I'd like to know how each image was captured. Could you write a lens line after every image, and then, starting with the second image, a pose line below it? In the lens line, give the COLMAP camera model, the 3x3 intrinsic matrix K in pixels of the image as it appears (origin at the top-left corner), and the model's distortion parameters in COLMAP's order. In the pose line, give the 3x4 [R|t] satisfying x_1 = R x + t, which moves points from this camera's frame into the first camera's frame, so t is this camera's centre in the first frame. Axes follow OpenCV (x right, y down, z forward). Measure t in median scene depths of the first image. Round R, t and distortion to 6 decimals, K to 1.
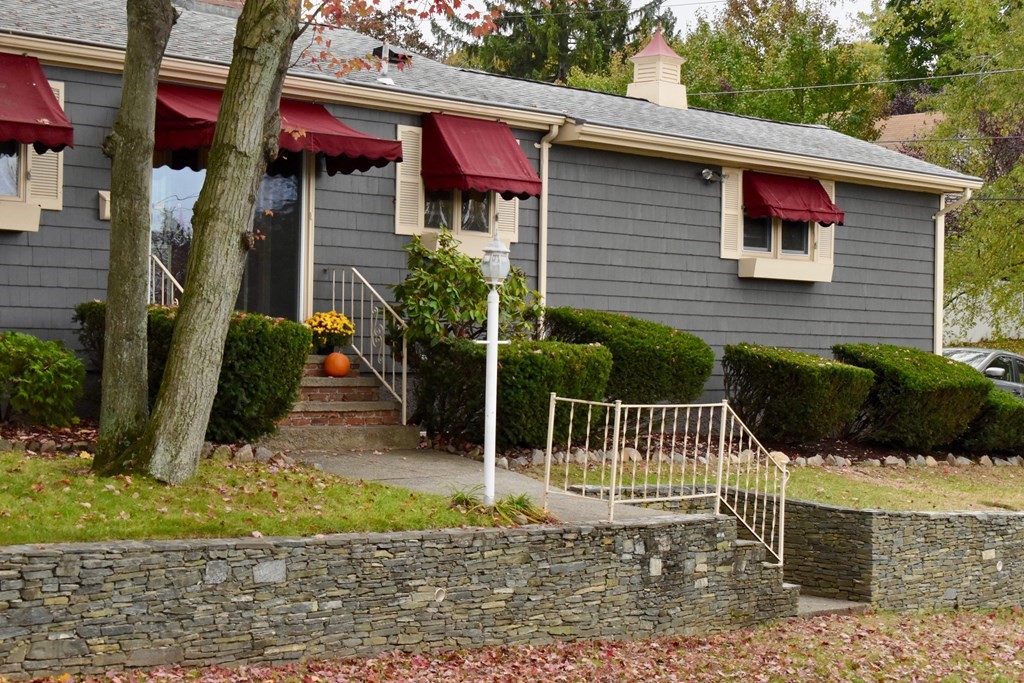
lens RADIAL K [[1984.8, 0, 512.0], [0, 1984.8, 341.5], [0, 0, 1]] dist [0.005980, -0.022871]
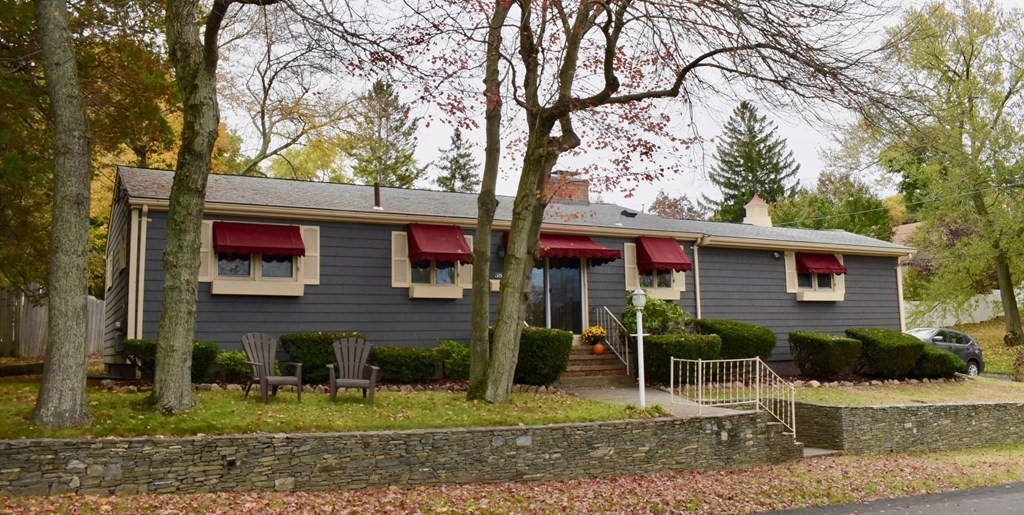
lens RADIAL K [[844.2, 0, 514.4], [0, 844.2, 241.9], [0, 0, 1]] dist [-0.100057, -0.001660]
pose [[0.958753, -0.076875, -0.273649, 0.094546], [0.043145, 0.990936, -0.127216, 0.008380], [0.280949, 0.110162, 0.953379, 0.041810]]
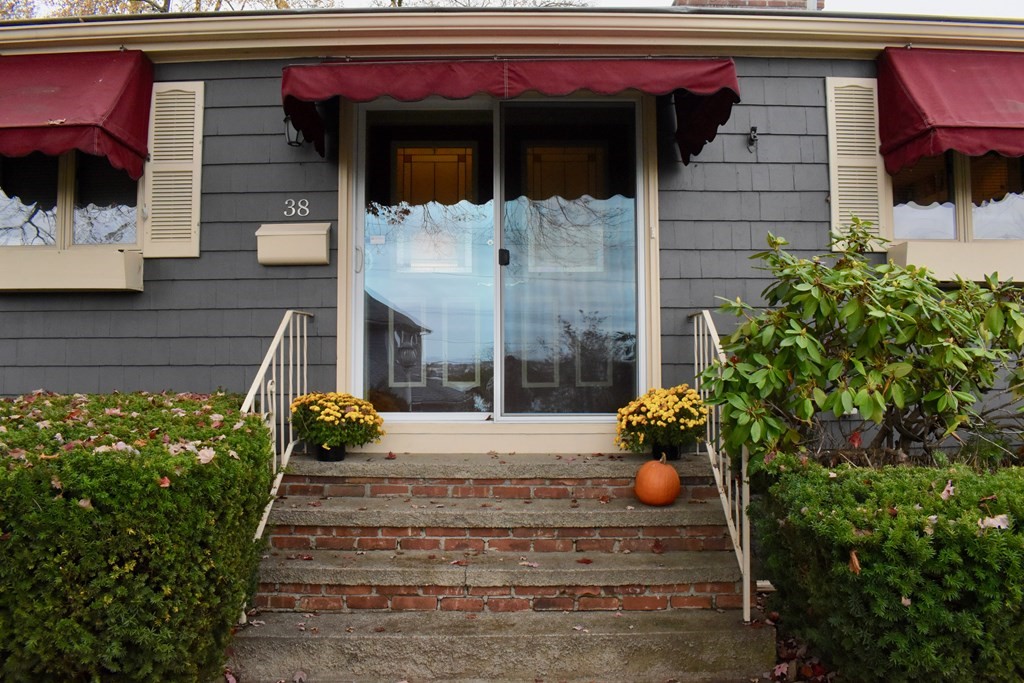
lens RADIAL K [[798.6, 0, 512.0], [0, 798.6, 341.5], [0, 0, 1]] dist [-0.095195, 0.001465]
pose [[0.704622, -0.047613, -0.707984, 0.045489], [0.024585, 0.998785, -0.042701, -0.020004], [0.709157, 0.012682, 0.704937, 0.825745]]
